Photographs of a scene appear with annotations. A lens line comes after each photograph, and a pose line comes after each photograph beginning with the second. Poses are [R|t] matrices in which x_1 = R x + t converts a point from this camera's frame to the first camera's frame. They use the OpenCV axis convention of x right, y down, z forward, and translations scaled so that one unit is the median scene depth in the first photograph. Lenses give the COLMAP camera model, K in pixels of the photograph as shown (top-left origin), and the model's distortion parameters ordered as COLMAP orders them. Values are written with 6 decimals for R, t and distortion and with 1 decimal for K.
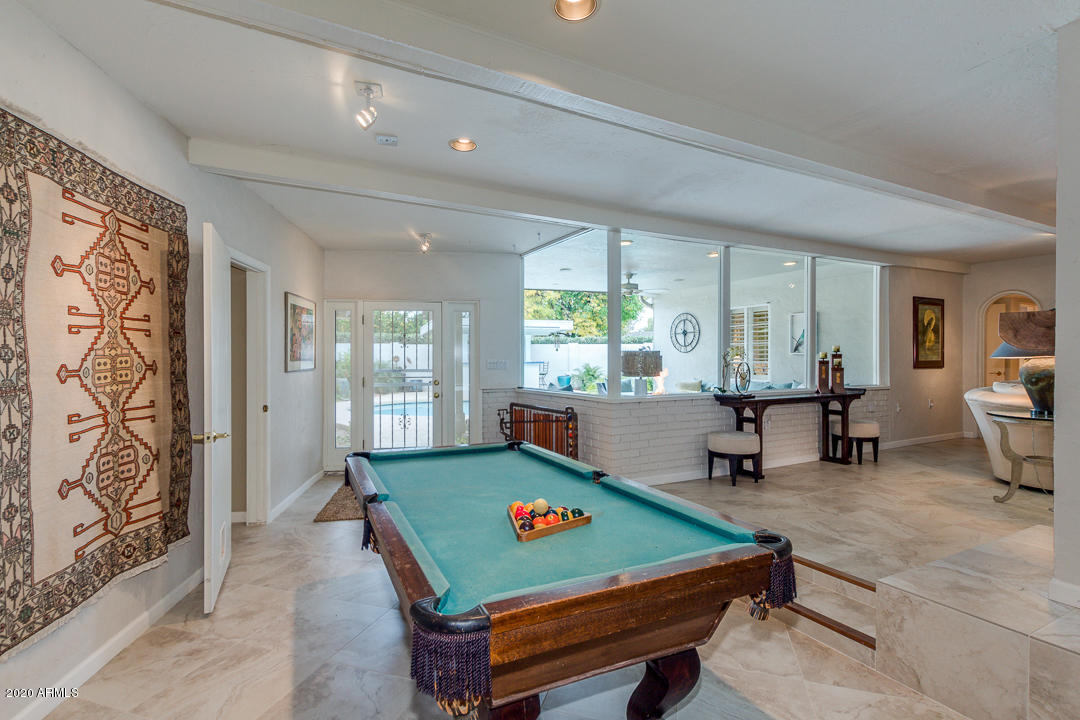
lens RADIAL K [[511.1, 0, 539.0], [0, 511.1, 360.8], [0, 0, 1]] dist [0.005095, -0.000279]
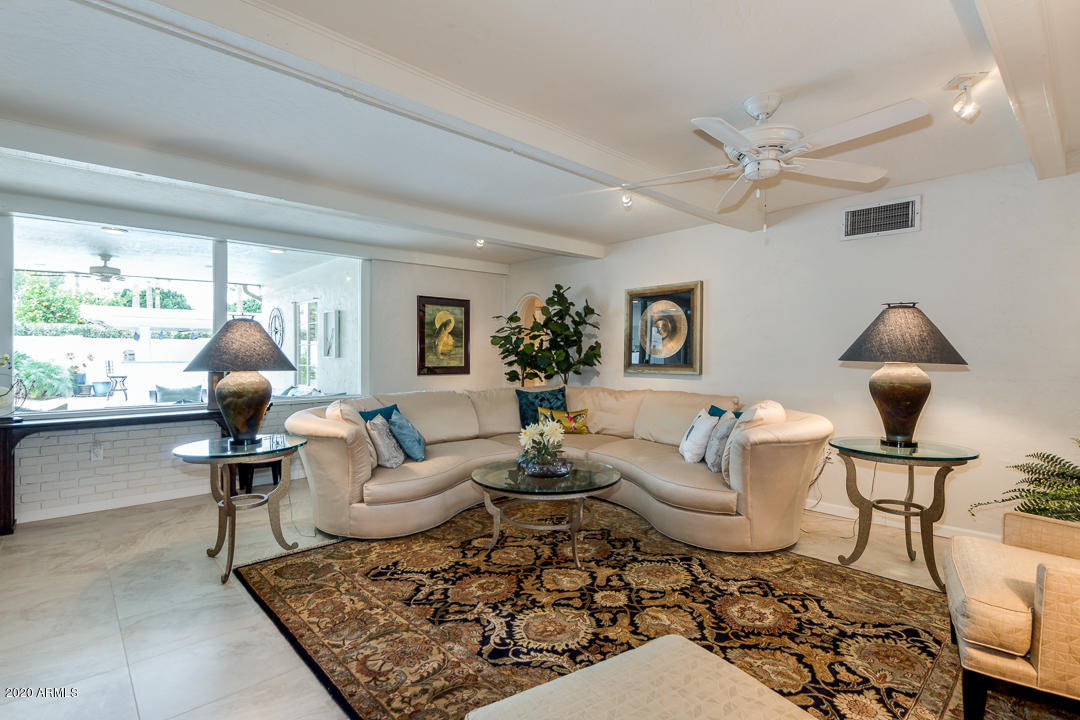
lens RADIAL K [[511.1, 0, 522.1], [0, 511.1, 355.6], [0, 0, 1]] dist [0.005095, -0.000279]
pose [[0.959430, 0.003964, 0.281920, 0.641657], [-0.003243, 0.999990, -0.003023, -0.016702], [-0.281929, 0.001986, 0.959433, 0.074645]]
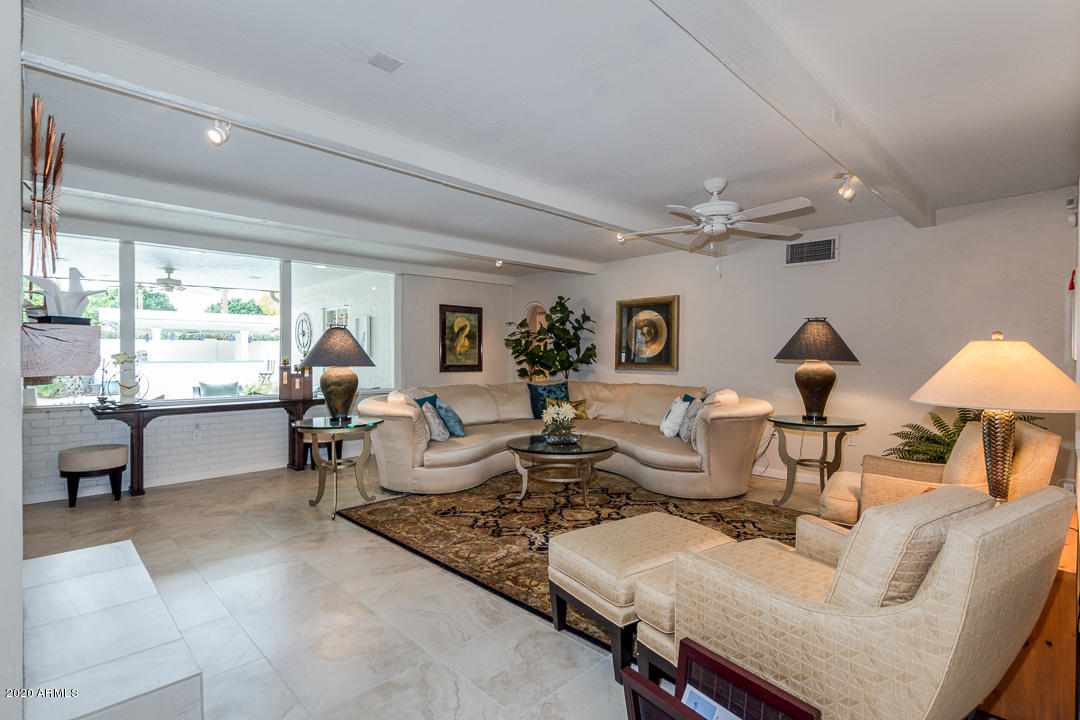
lens RADIAL K [[511.1, 0, 523.7], [0, 511.1, 358.6], [0, 0, 1]] dist [0.005095, -0.000279]
pose [[0.948941, 0.002492, 0.315443, 0.549851], [-0.003260, 0.999993, 0.001906, -0.015181], [-0.315436, -0.002837, 0.948943, -0.067703]]
